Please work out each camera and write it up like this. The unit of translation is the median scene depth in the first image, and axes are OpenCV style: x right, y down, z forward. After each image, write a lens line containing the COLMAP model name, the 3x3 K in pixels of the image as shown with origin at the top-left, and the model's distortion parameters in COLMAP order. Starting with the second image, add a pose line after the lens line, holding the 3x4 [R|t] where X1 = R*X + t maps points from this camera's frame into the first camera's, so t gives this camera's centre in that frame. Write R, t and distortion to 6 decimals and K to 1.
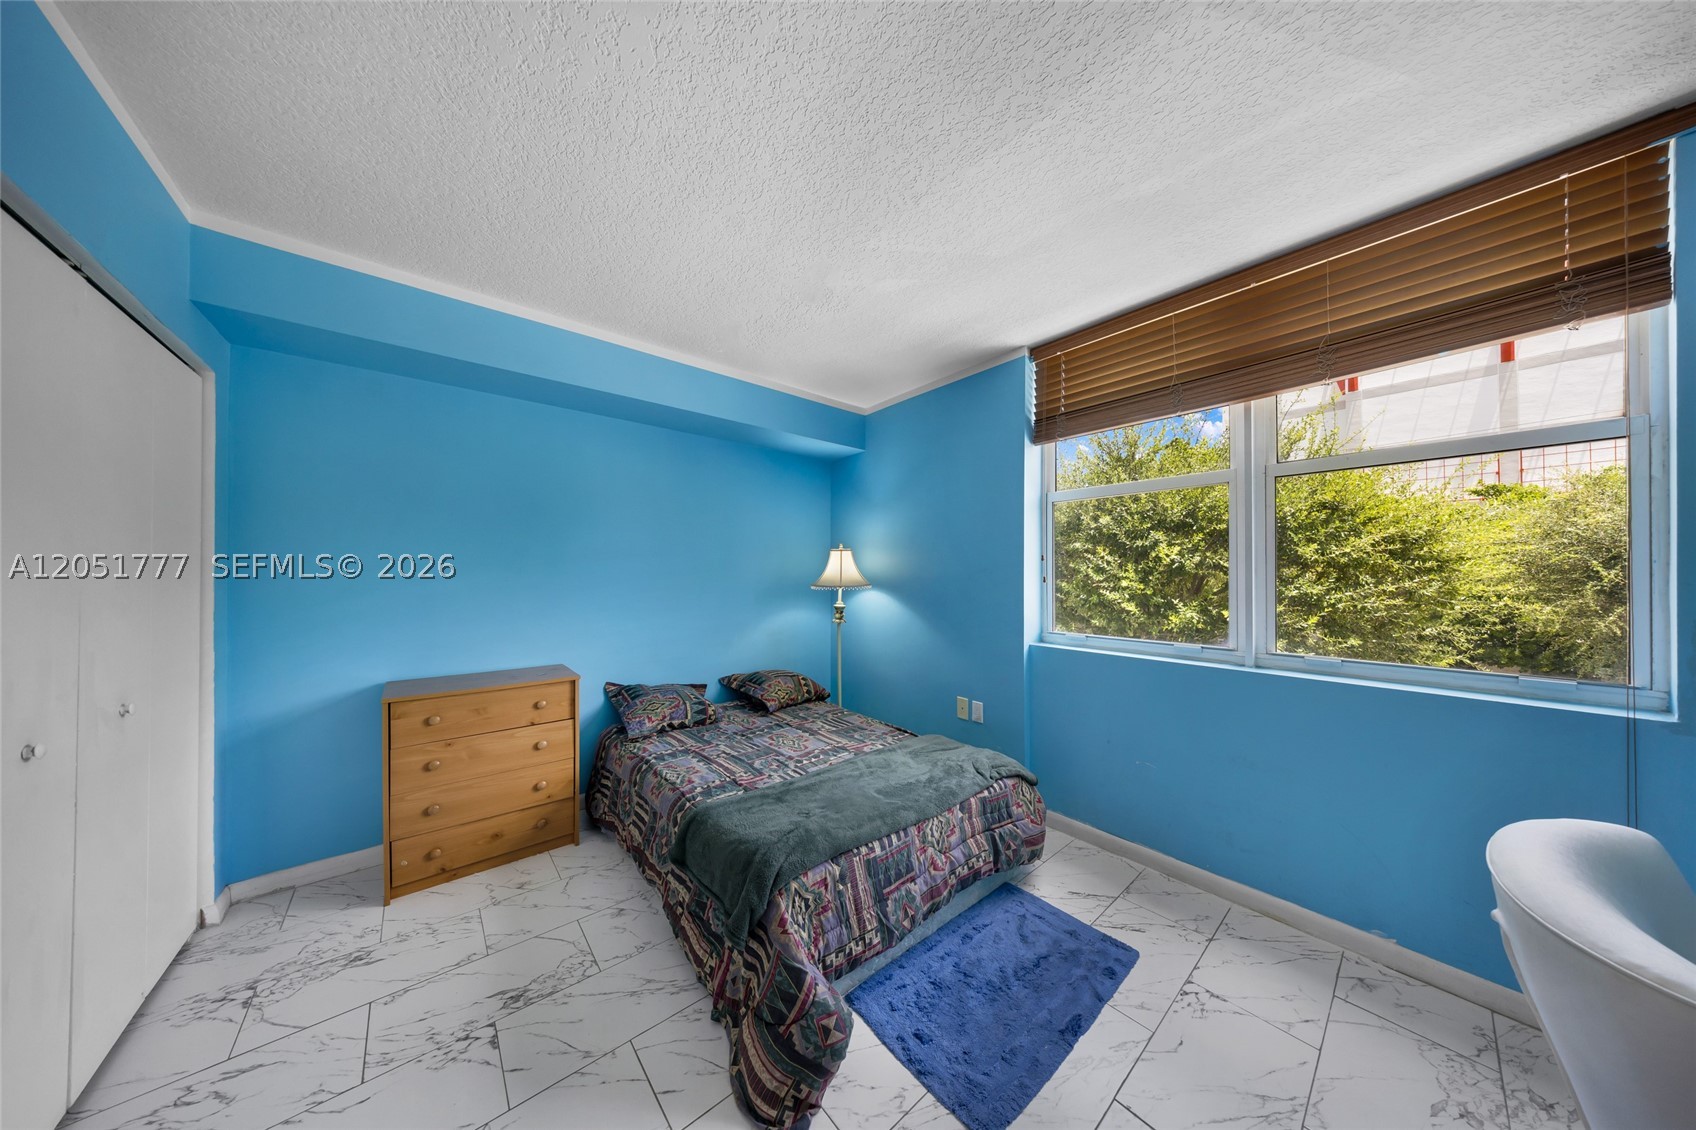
lens RADIAL K [[488.3, 0, 856.3], [0, 488.3, 574.5], [0, 0, 1]] dist [-0.000008, -0.000050]
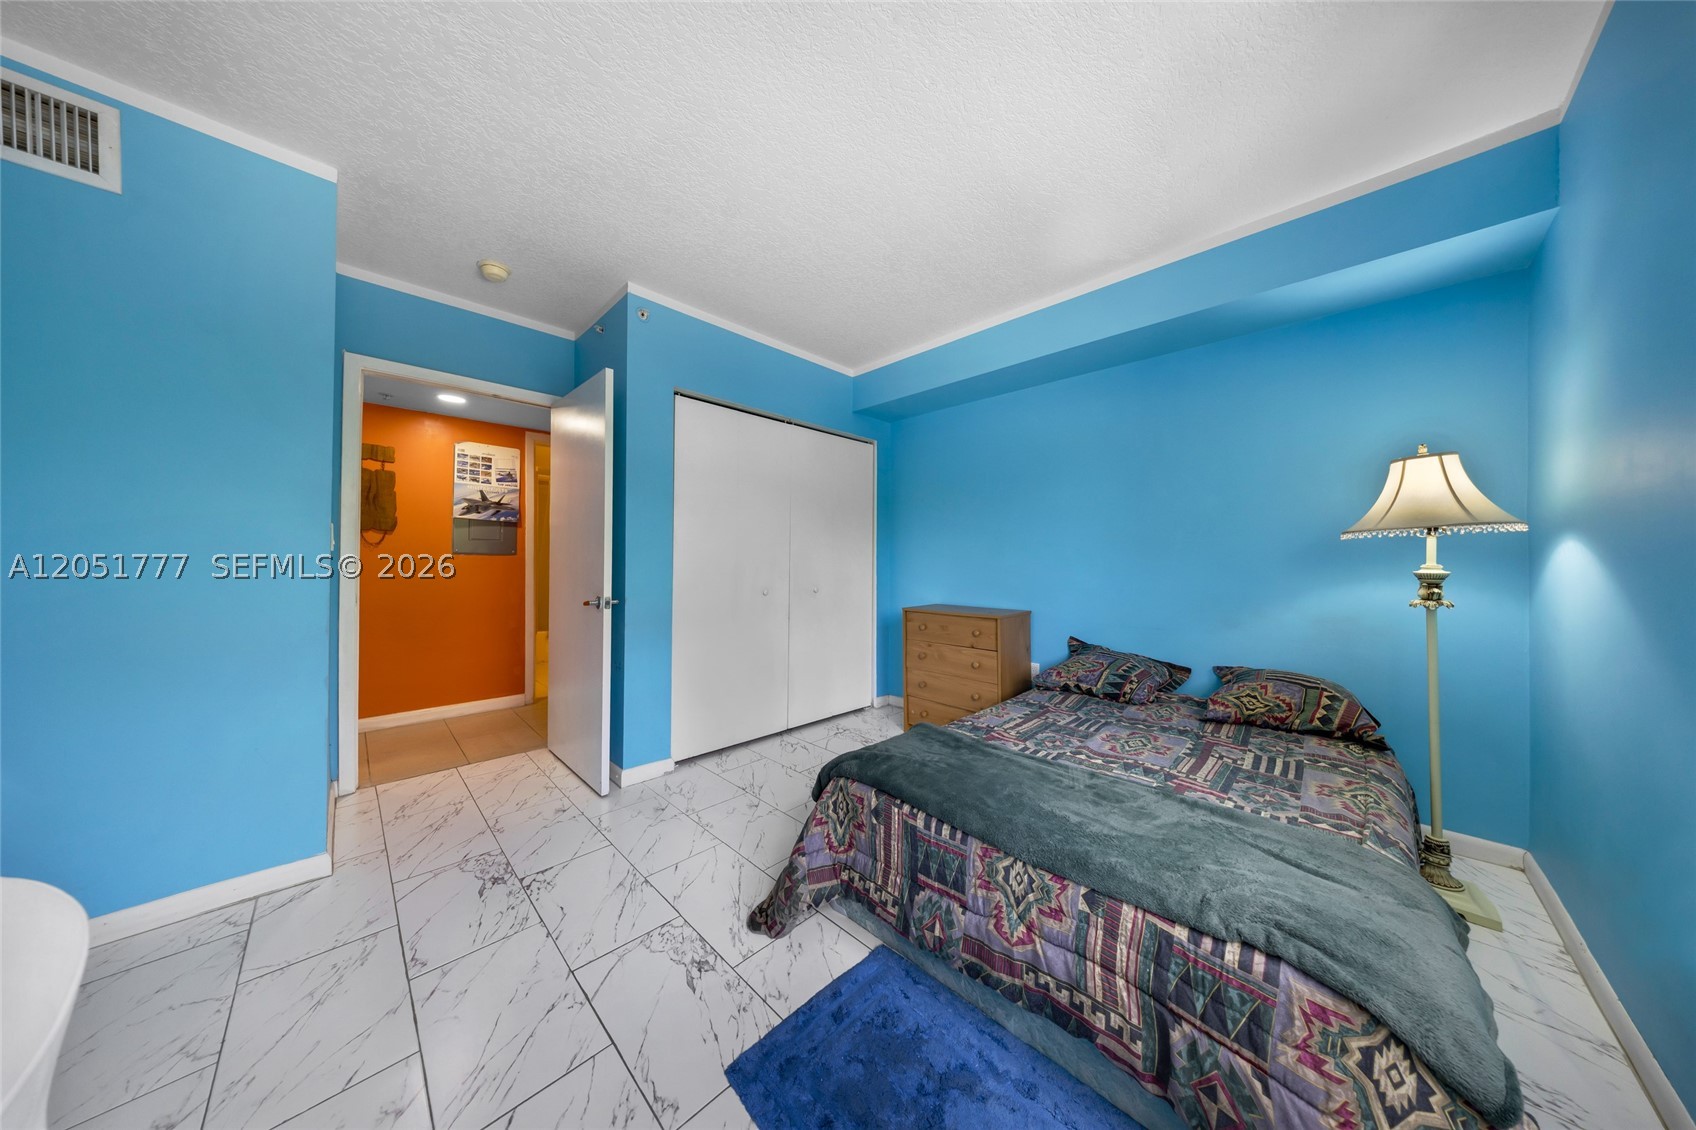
lens RADIAL K [[504.5, 0, 853.1], [0, 504.5, 554.6], [0, 0, 1]] dist [0.001803, -0.000041]
pose [[0.091301, -0.015792, -0.995698, 0.635918], [-0.002199, 0.999869, -0.016059, 0.084263], [0.995821, 0.003656, 0.091254, 0.567685]]
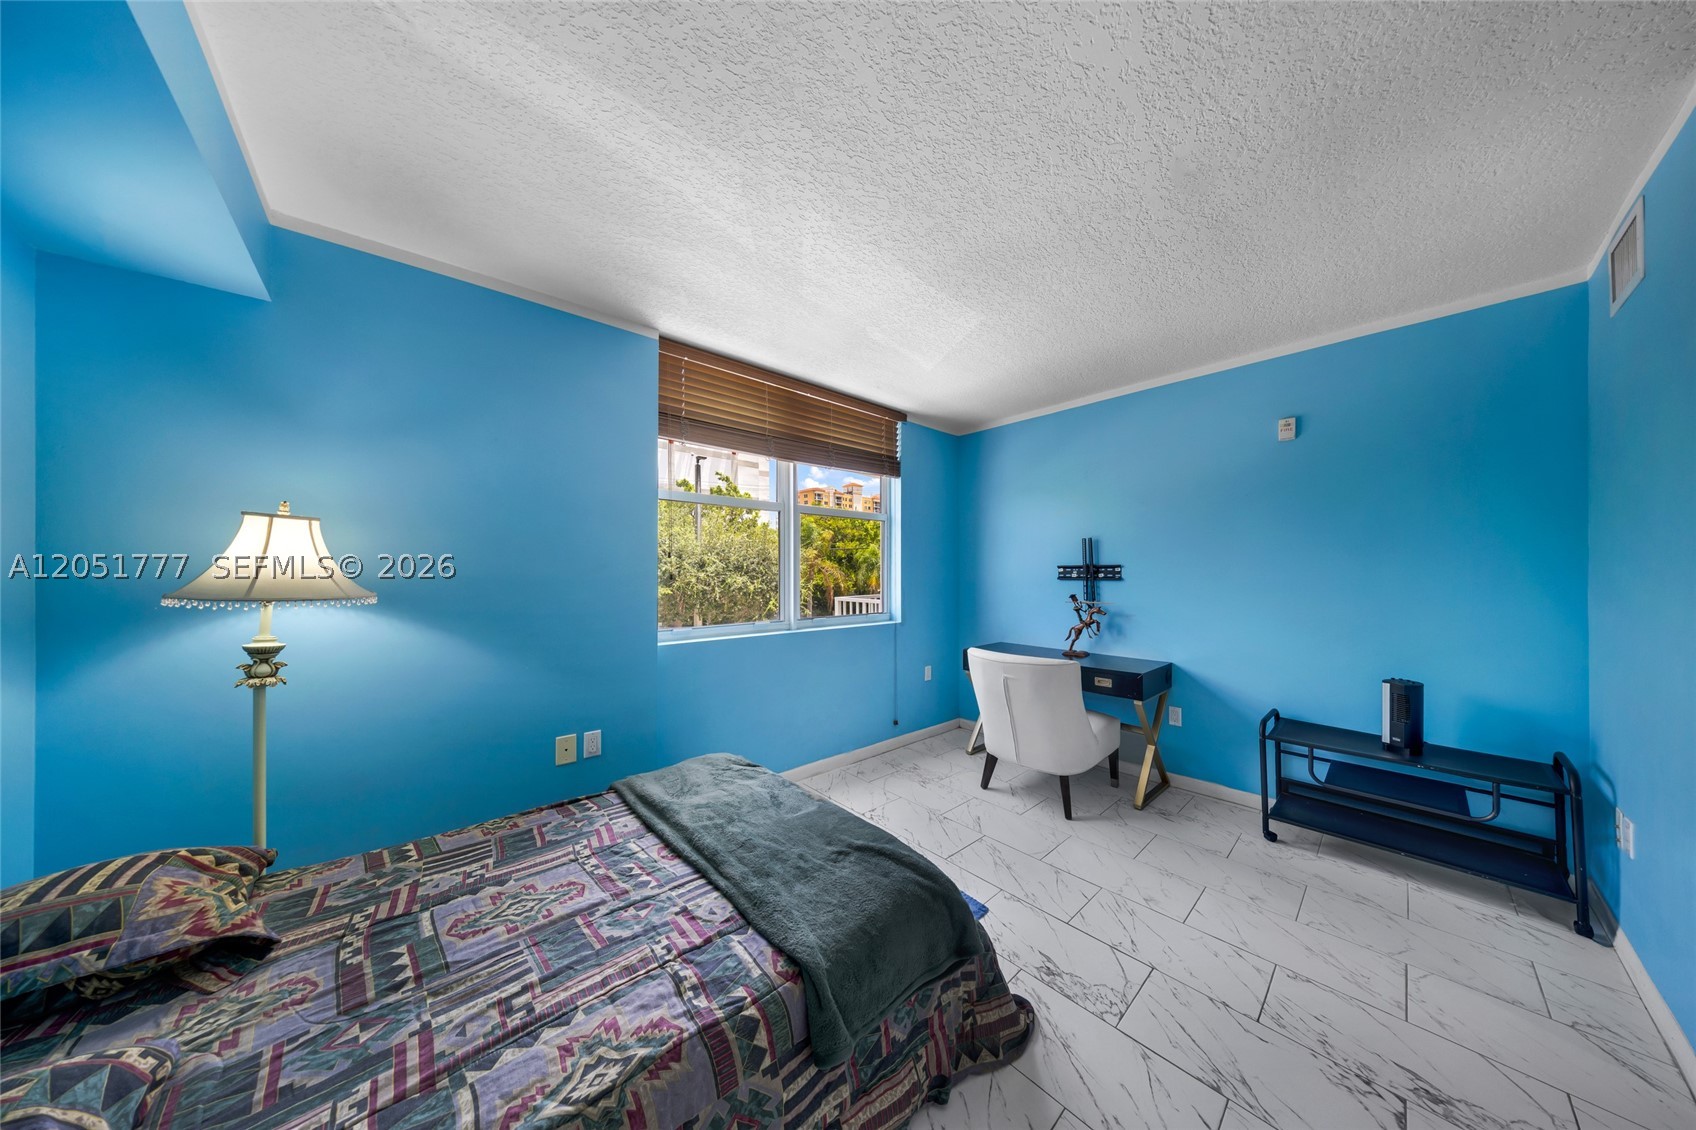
lens RADIAL K [[505.6, 0, 844.7], [0, 505.6, 575.7], [0, 0, 1]] dist [-0.015315, 0.002574]
pose [[-0.005620, -0.009105, 0.999943, -0.723572], [0.003301, 0.999953, 0.009123, -0.002487], [-0.999979, 0.003352, -0.005590, 0.738603]]
